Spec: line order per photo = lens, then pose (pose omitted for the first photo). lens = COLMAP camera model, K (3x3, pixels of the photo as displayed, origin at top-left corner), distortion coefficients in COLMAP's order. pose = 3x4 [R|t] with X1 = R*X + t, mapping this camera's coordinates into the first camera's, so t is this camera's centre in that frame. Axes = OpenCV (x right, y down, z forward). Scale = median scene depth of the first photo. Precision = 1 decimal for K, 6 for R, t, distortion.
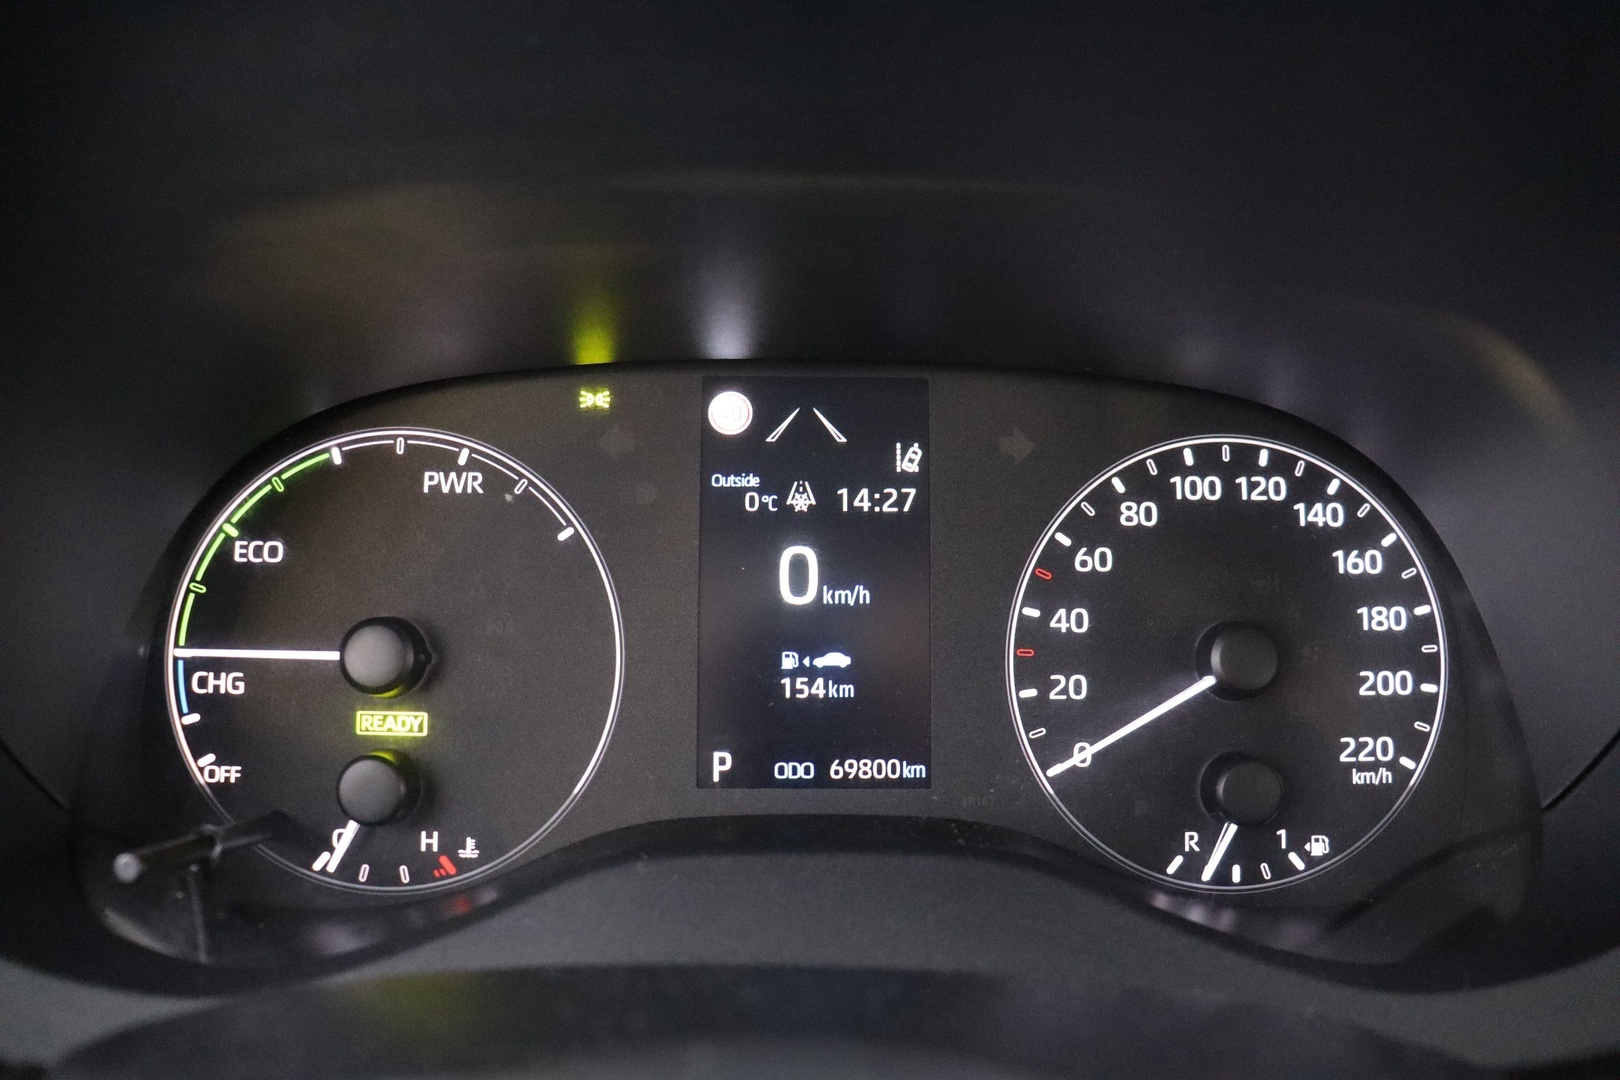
lens RADIAL K [[1333.9, 0, 806.8], [0, 1333.9, 540.6], [0, 0, 1]] dist [-0.147655, 0.116183]
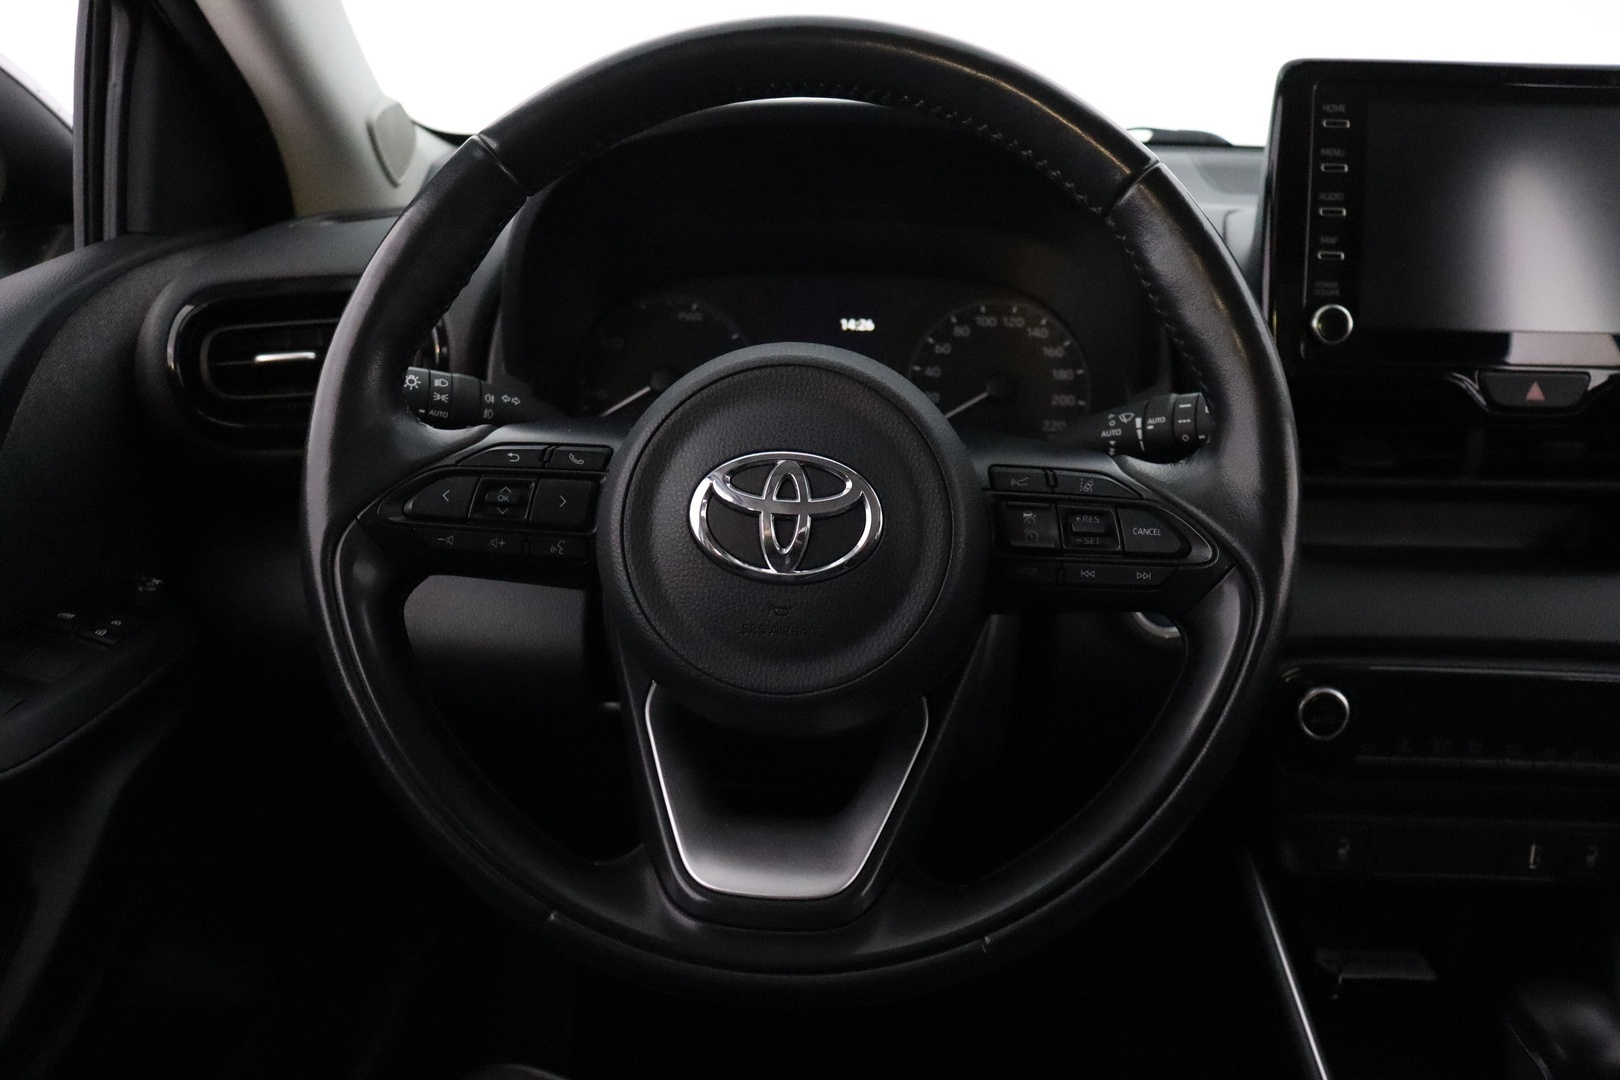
lens RADIAL K [[1333.9, 0, 822.0], [0, 1333.9, 543.8], [0, 0, 1]] dist [-0.147655, 0.116183]
pose [[0.997421, 0.019144, -0.069176, 0.164049], [-0.010284, 0.991947, 0.126238, 0.066204], [0.071035, -0.125201, 0.989585, -1.608055]]
